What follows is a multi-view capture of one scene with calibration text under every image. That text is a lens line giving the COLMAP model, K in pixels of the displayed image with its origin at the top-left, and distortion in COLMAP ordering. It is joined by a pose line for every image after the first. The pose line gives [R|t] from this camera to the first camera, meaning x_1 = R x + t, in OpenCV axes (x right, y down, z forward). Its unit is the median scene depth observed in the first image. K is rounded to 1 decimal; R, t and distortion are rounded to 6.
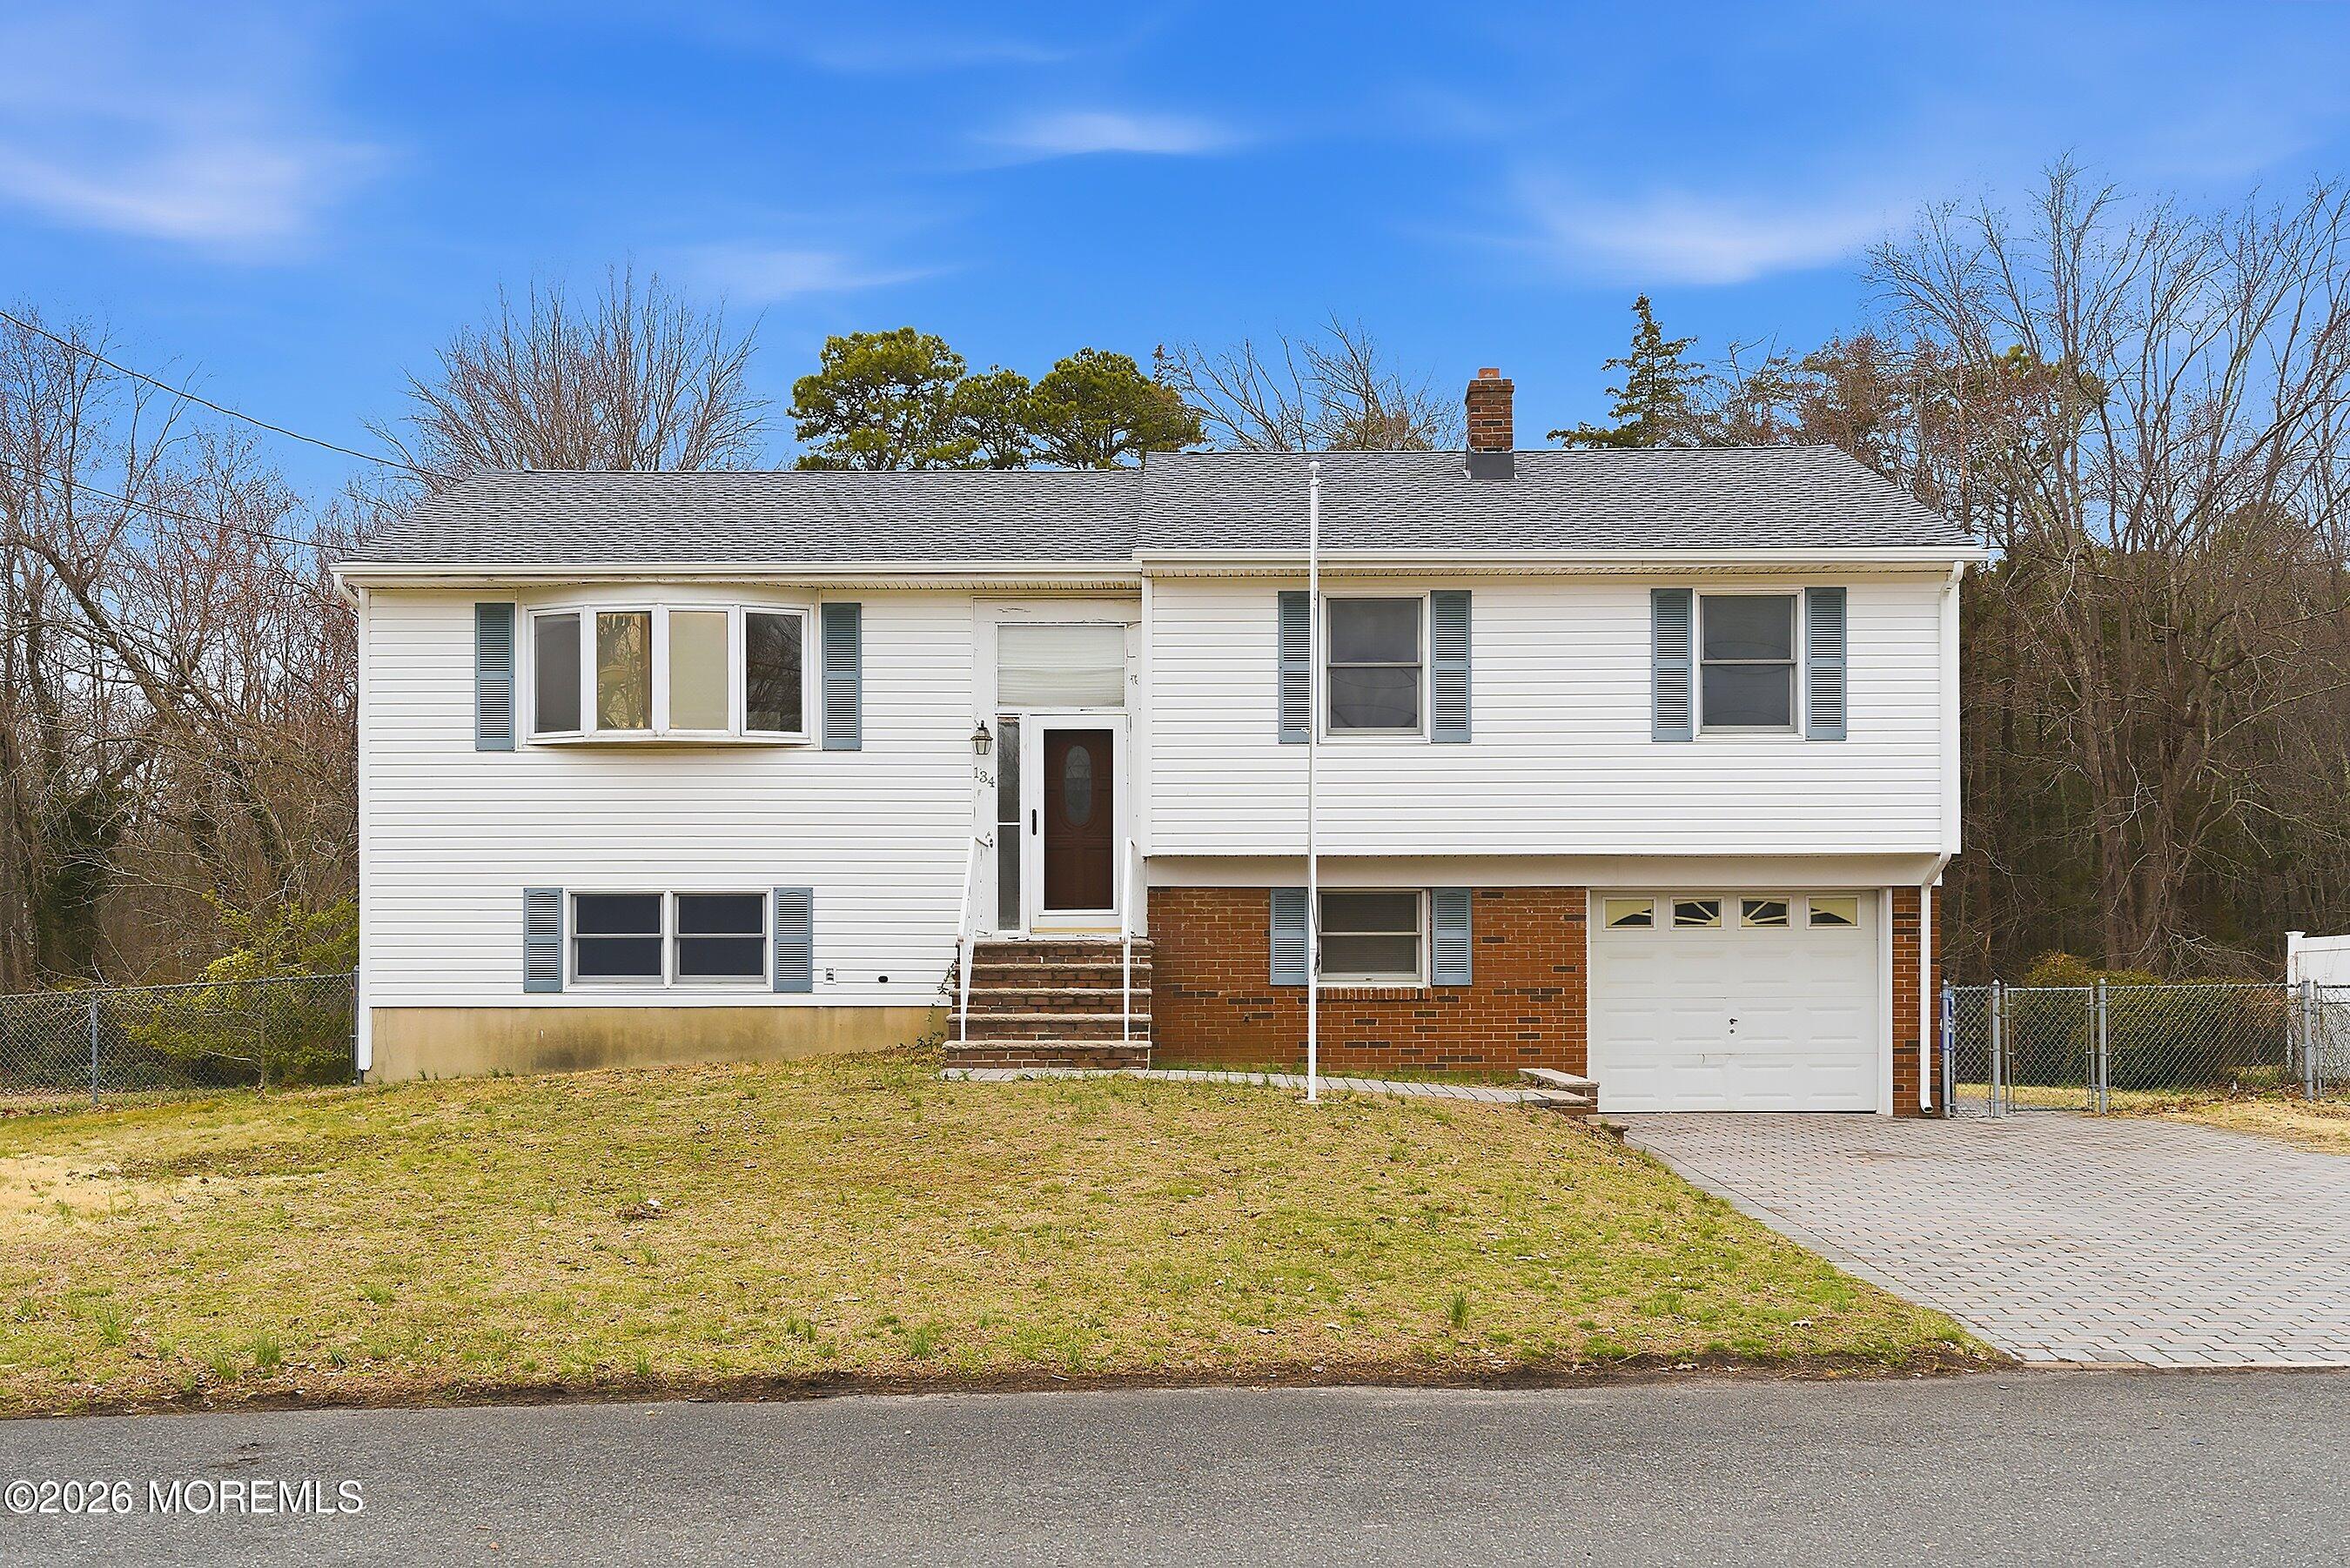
lens RADIAL K [[2533.0, 0, 1156.9], [0, 2533.0, 857.9], [0, 0, 1]] dist [-0.071725, 0.000000]
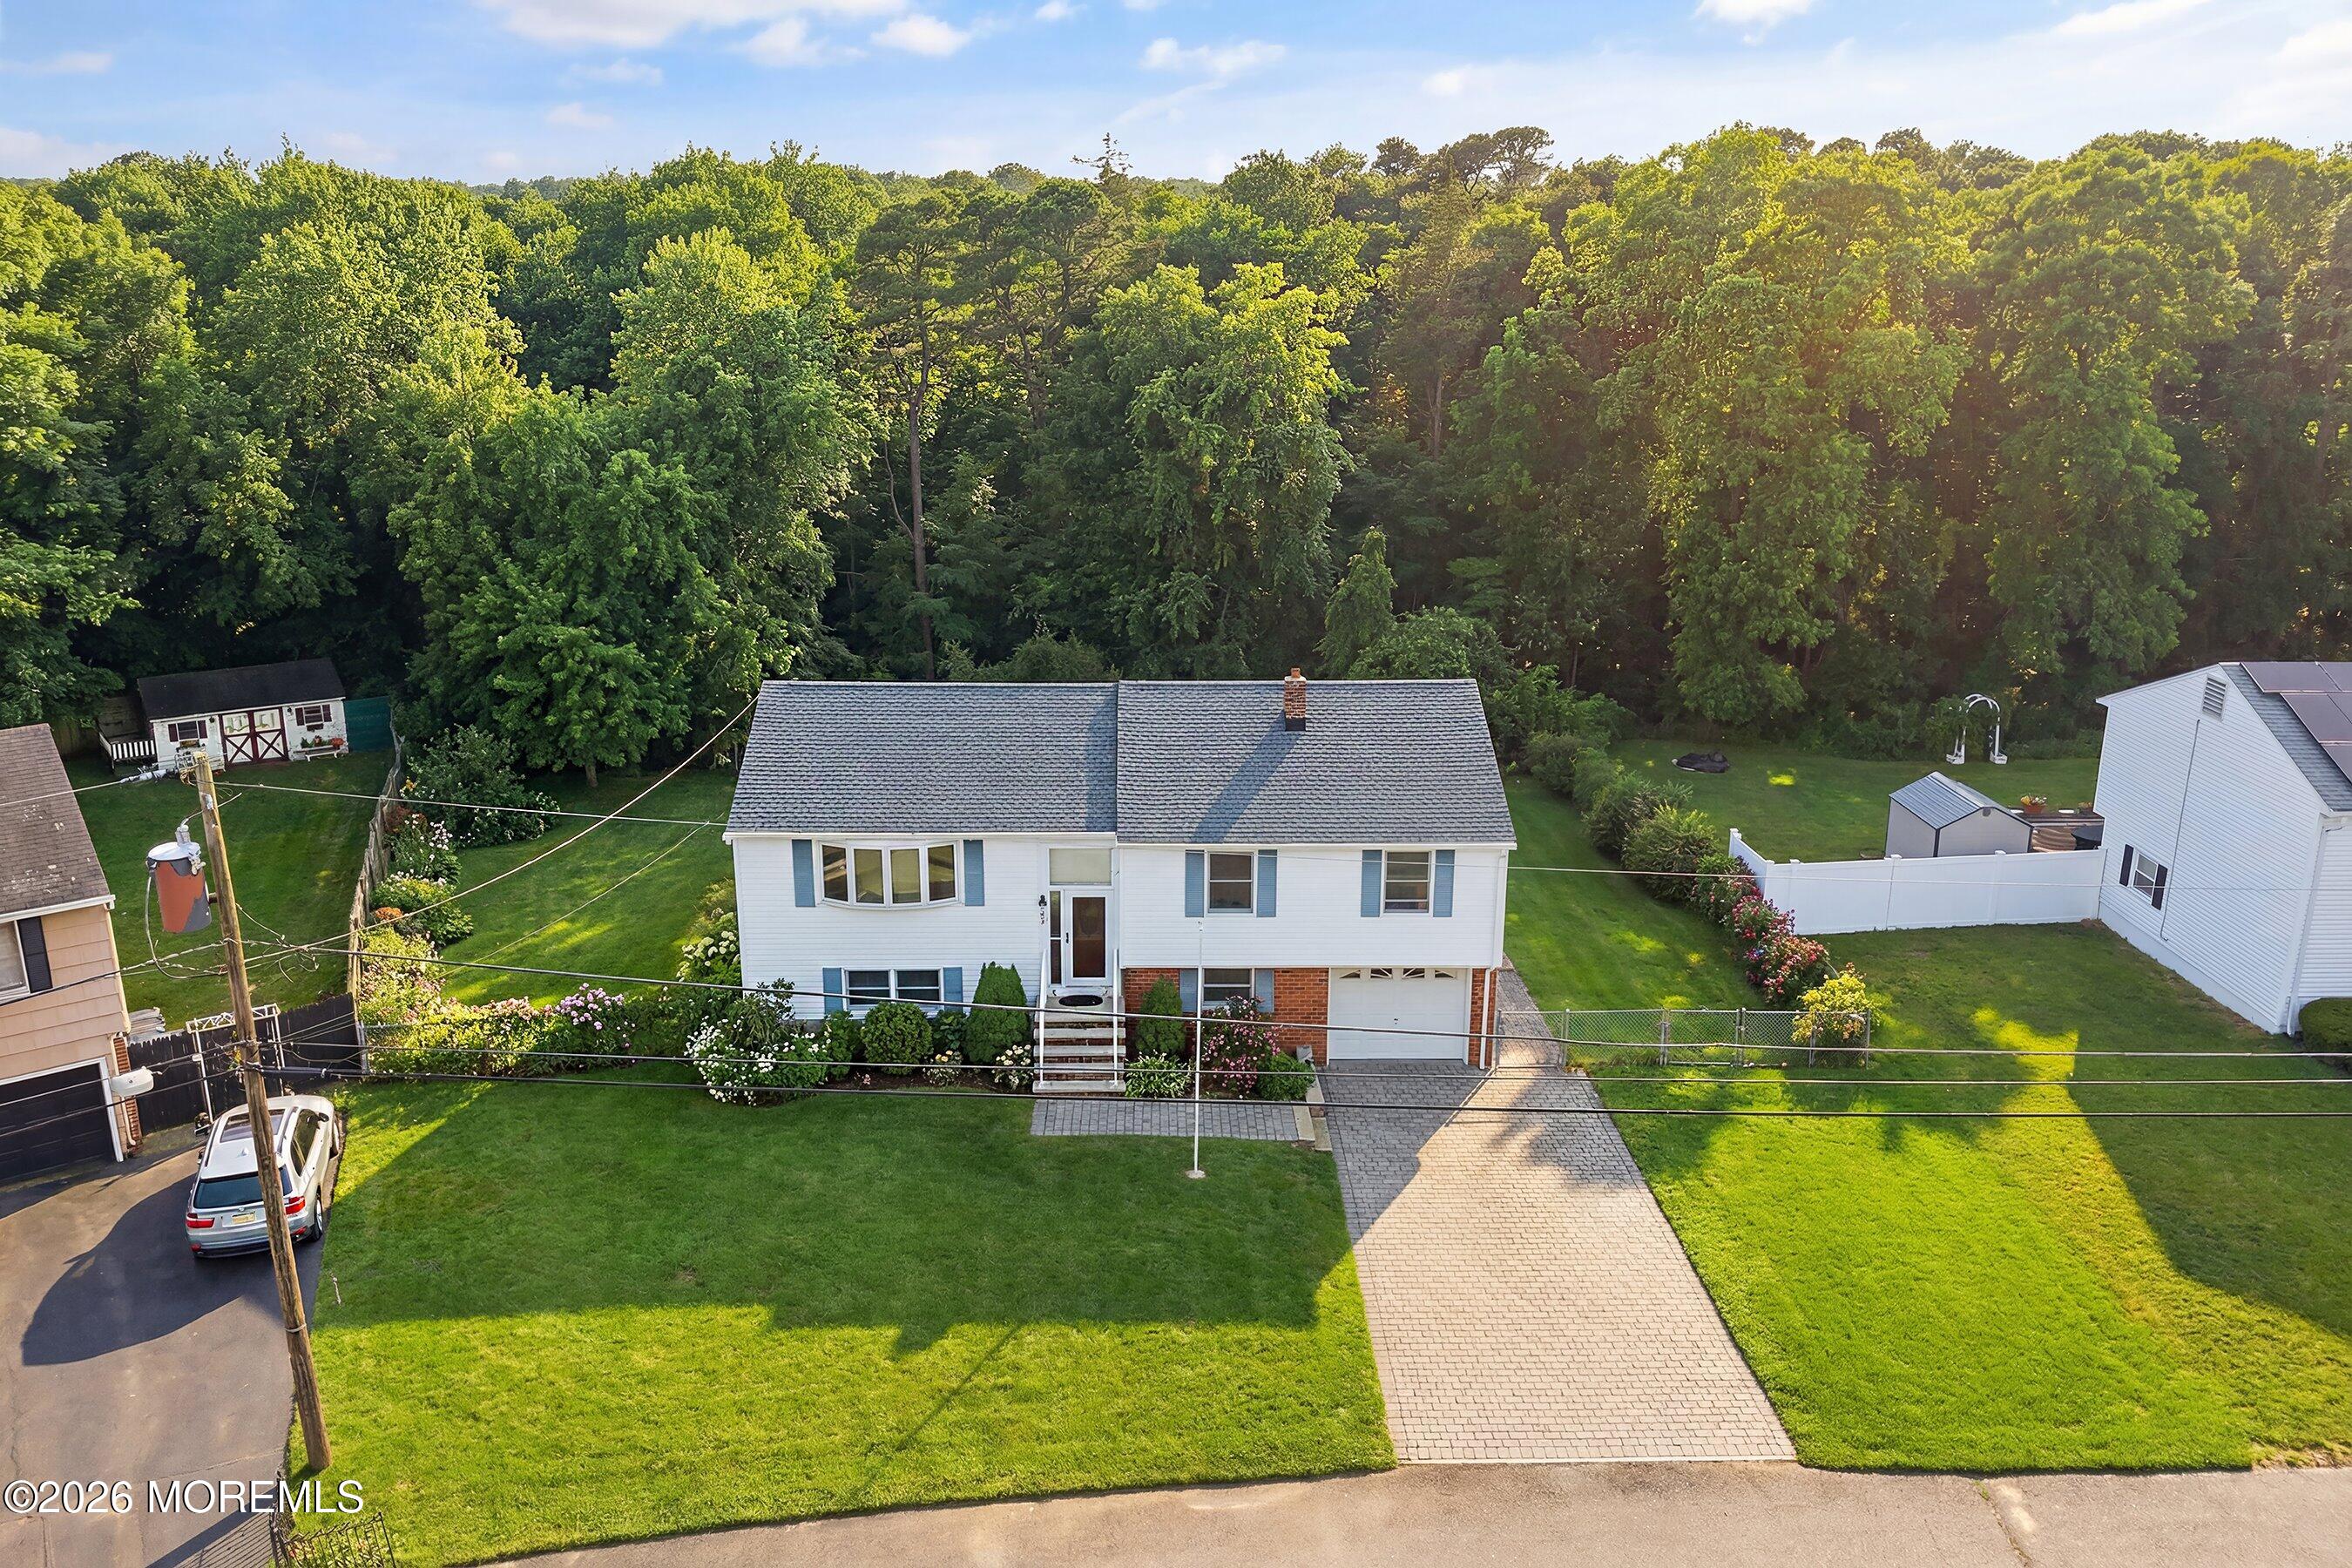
lens RADIAL K [[2009.7, 0, 1179.3], [0, 2009.7, 770.0], [0, 0, 1]] dist [0.012406, -0.019687]
pose [[0.998769, -0.000759, 0.049600, -0.038847], [-0.014864, 0.949358, 0.313844, -0.674762], [-0.047327, -0.314195, 0.948178, -0.545543]]
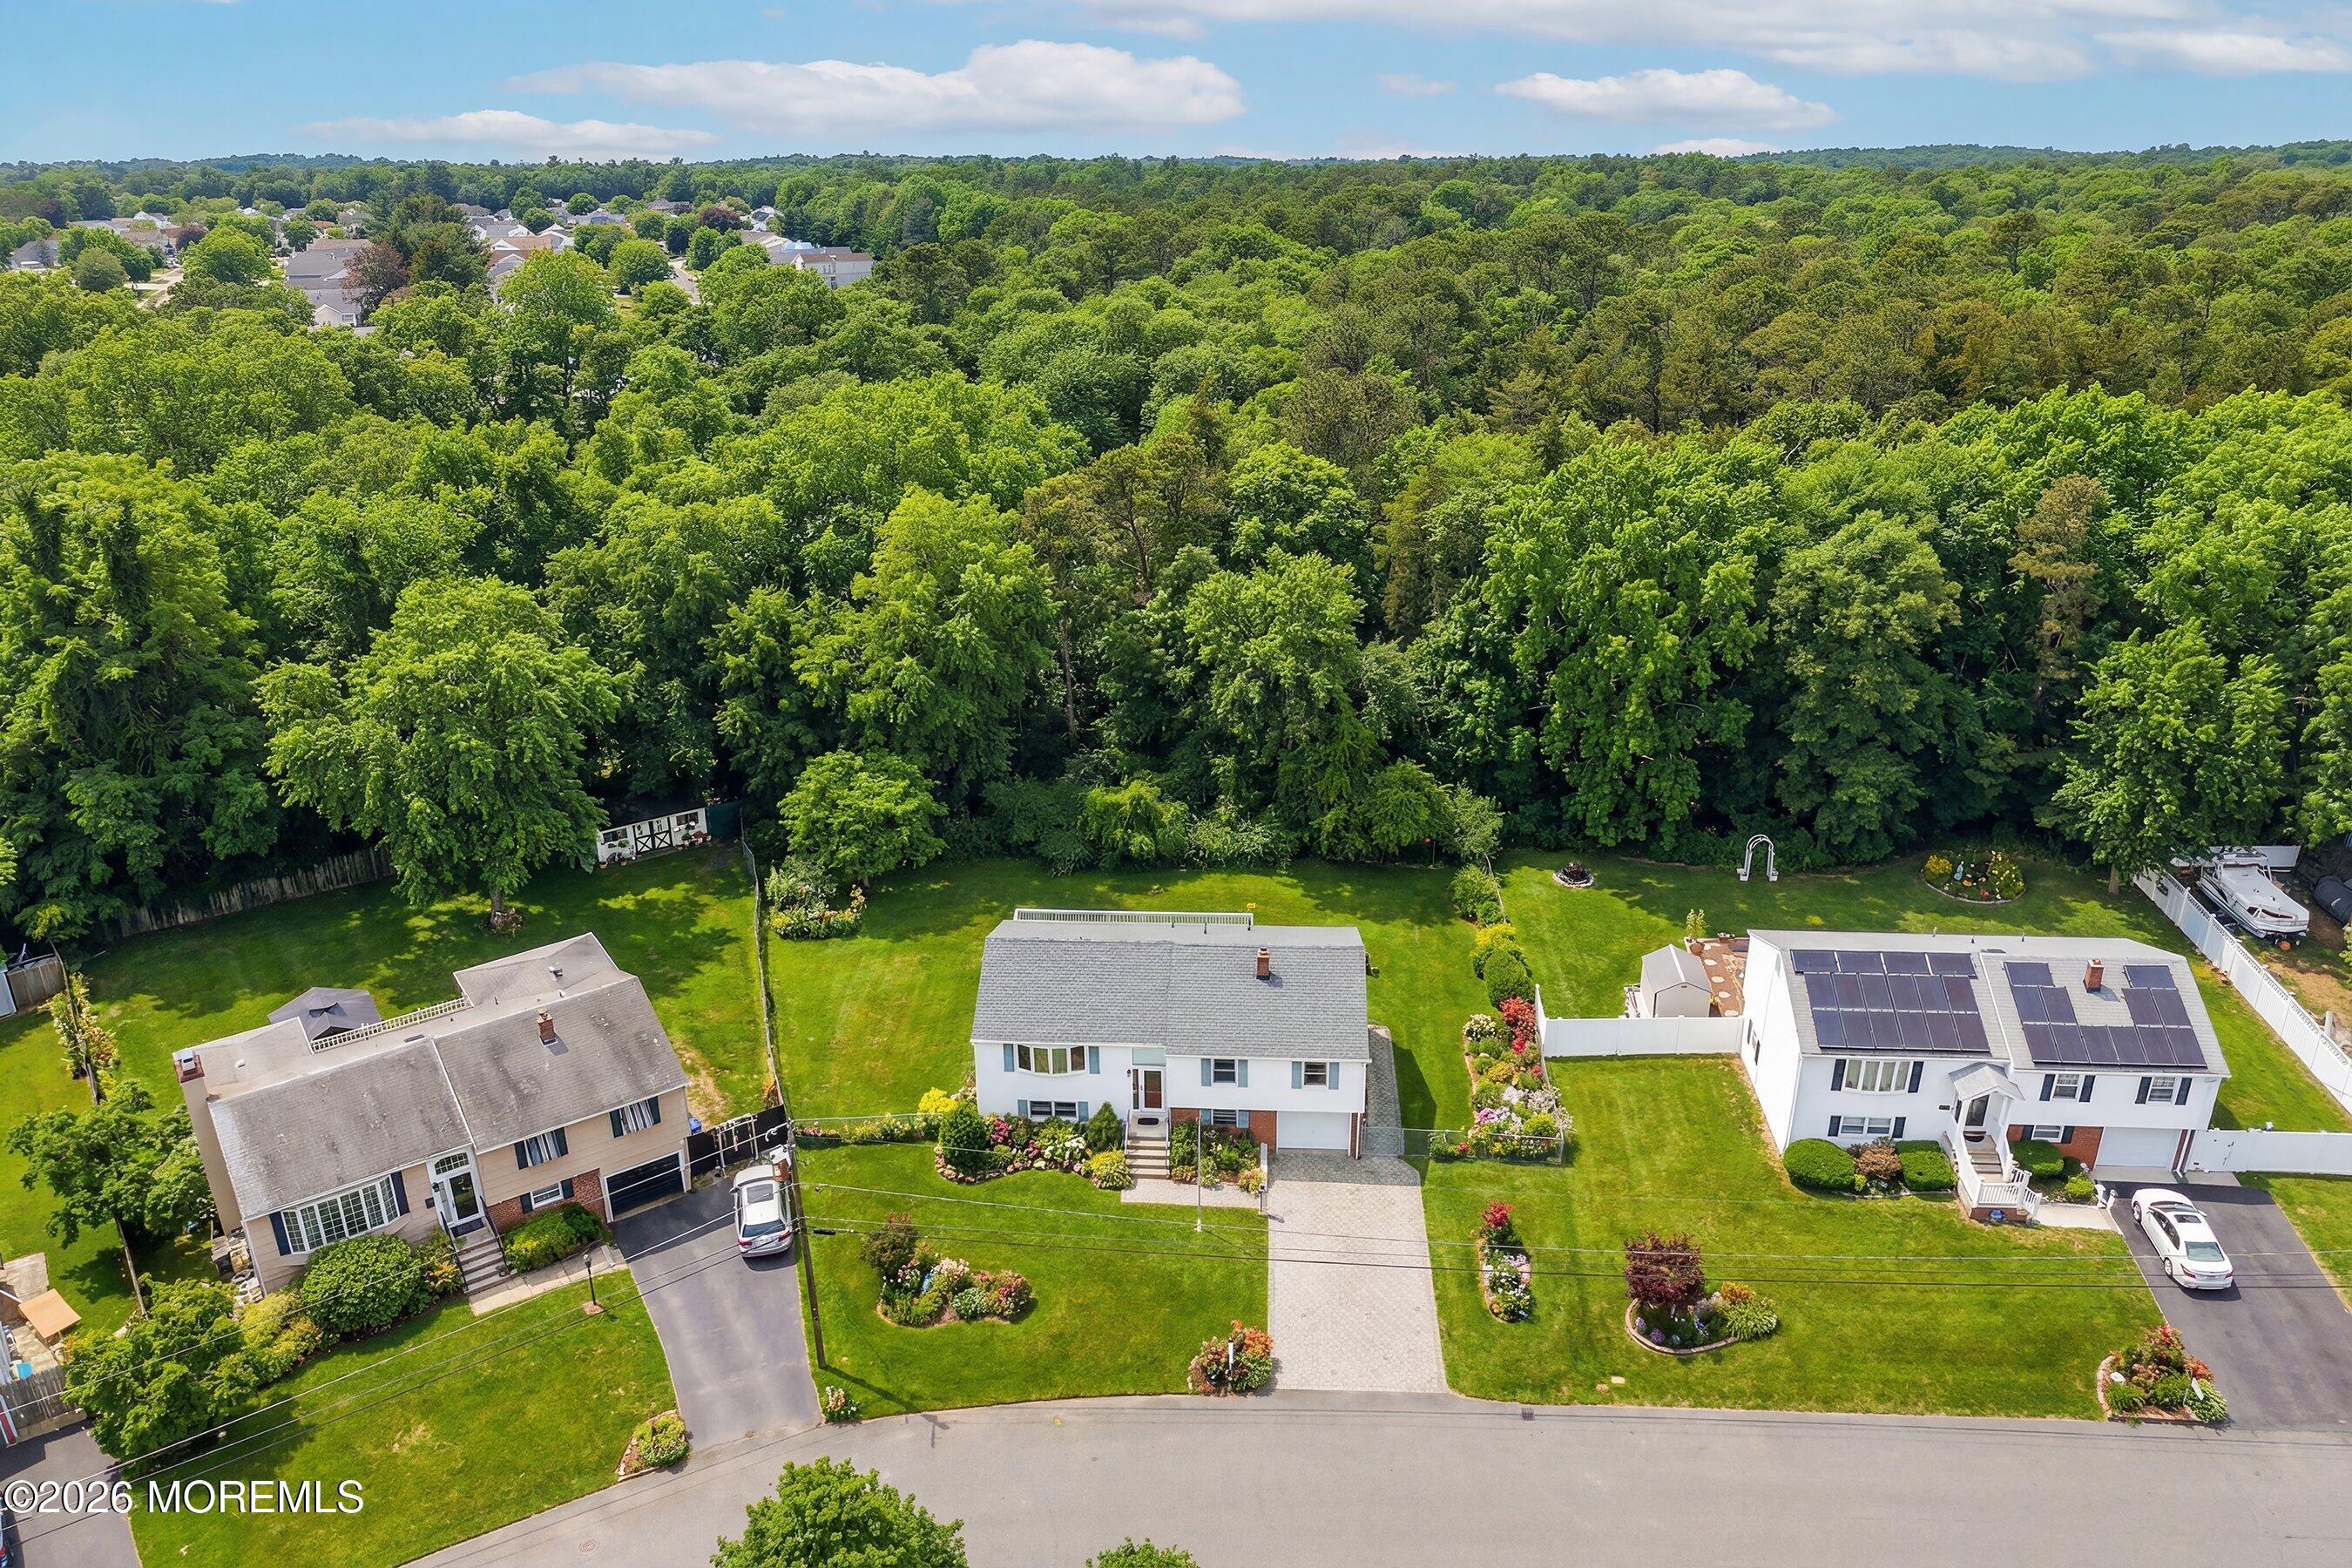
lens RADIAL K [[2009.7, 0, 1157.3], [0, 2009.7, 776.9], [0, 0, 1]] dist [0.012406, -0.019687]
pose [[0.999299, 0.015157, -0.034233, 0.079627], [0.002428, 0.886224, 0.463250, -1.971957], [0.037359, -0.463008, 0.885566, -1.645048]]
